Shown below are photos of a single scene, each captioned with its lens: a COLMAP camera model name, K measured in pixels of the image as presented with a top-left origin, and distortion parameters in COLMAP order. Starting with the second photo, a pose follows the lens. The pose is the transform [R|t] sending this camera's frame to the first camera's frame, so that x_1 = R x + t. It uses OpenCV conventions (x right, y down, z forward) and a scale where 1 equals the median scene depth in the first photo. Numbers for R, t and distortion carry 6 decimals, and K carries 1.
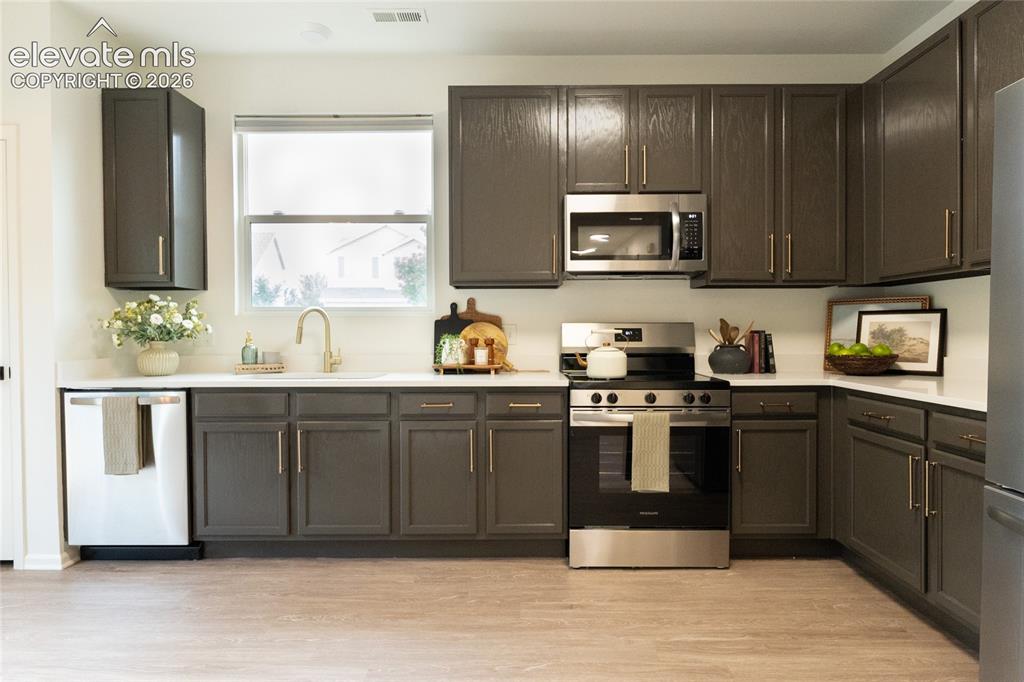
lens RADIAL K [[537.1, 0, 512.0], [0, 537.1, 341.0], [0, 0, 1]] dist [-0.000556, -0.001270]
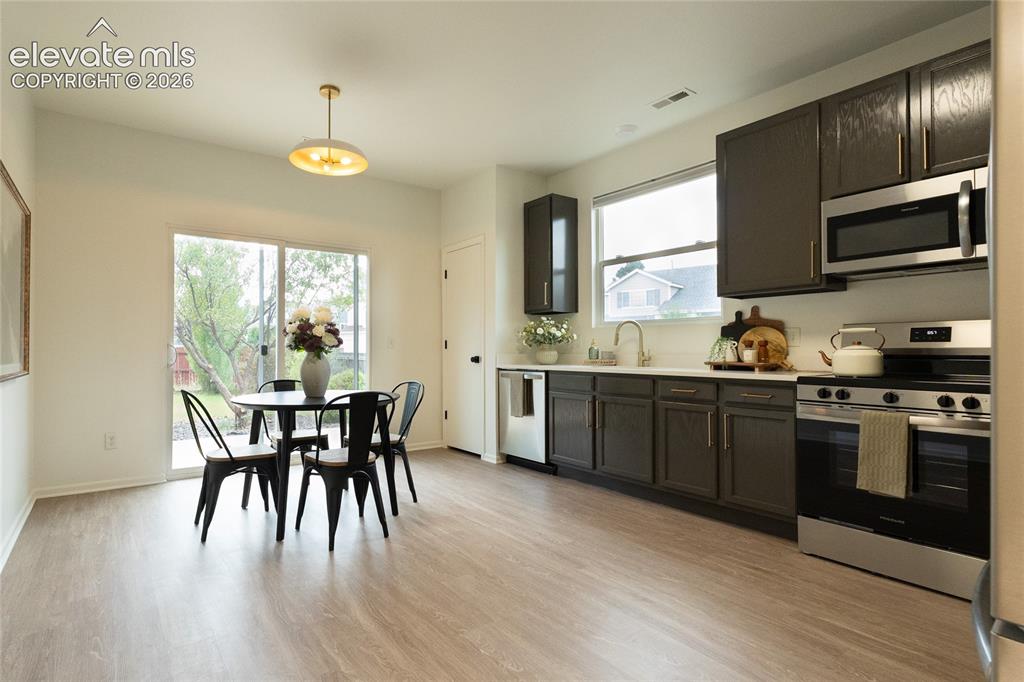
lens RADIAL K [[440.0, 0, 512.0], [0, 440.0, 341.0], [0, 0, 1]] dist [0.001965, 0.000599]
pose [[0.679116, -0.010061, -0.733962, 0.338620], [-0.008792, 0.999723, -0.021838, 0.025715], [0.733978, 0.021284, 0.678839, -0.023577]]
